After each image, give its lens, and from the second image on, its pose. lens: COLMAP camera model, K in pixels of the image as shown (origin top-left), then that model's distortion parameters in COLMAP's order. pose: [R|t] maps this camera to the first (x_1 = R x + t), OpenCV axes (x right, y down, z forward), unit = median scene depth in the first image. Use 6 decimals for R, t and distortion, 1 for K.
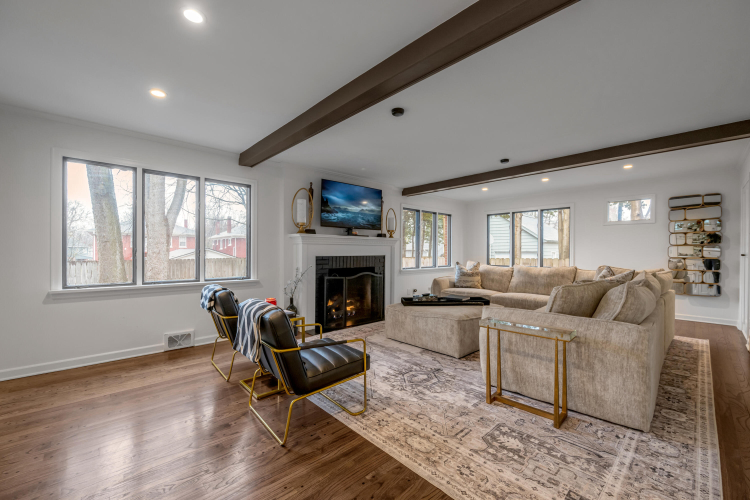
lens RADIAL K [[317.9, 0, 384.2], [0, 317.9, 246.7], [0, 0, 1]] dist [-0.000060, -0.000171]
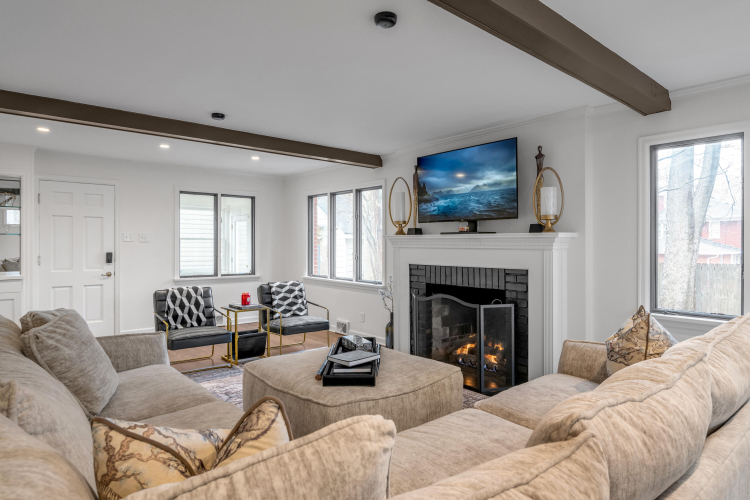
lens RADIAL K [[447.9, 0, 375.0], [0, 447.9, 250.0], [0, 0, 1]] dist [-0.001105, -0.000203]
pose [[-0.077160, 0.003040, -0.997014, 0.885675], [0.004758, 0.999985, 0.002681, -0.006289], [0.997007, -0.004537, -0.077173, 1.042741]]
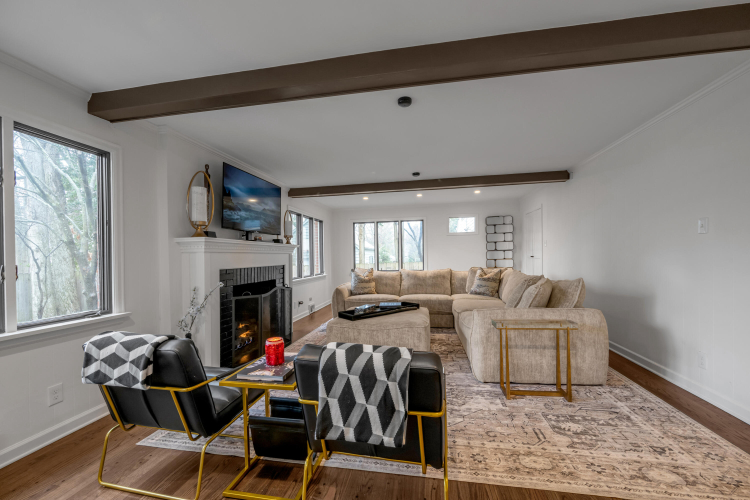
lens RADIAL K [[304.1, 0, 388.5], [0, 304.1, 252.8], [0, 0, 1]] dist [-0.001349, -0.000172]
pose [[0.794353, -0.011090, 0.607355, -0.340731], [0.012173, 0.999923, 0.002338, -0.004791], [-0.607334, 0.005536, 0.794427, 0.238771]]
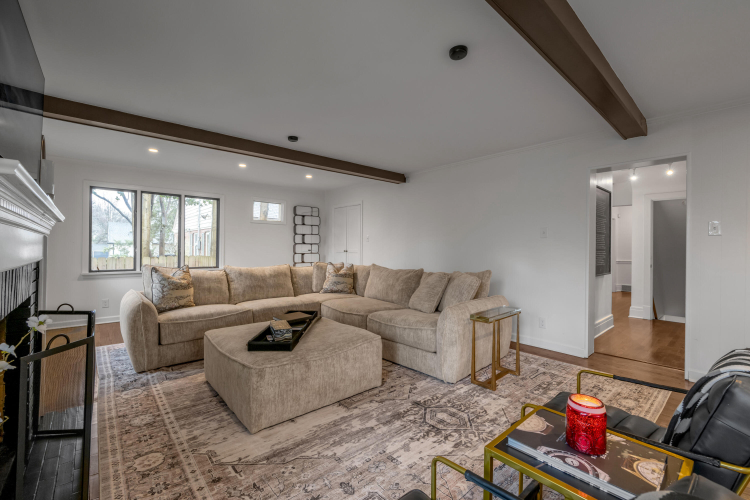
lens RADIAL K [[317.9, 0, 384.2], [0, 317.9, 246.7], [0, 0, 1]] dist [-0.000060, -0.000171]
pose [[0.035288, 0.003346, 0.999372, -0.438295], [-0.022225, 0.999750, -0.002562, 0.003882], [-0.999130, -0.022121, 0.035354, 0.754277]]
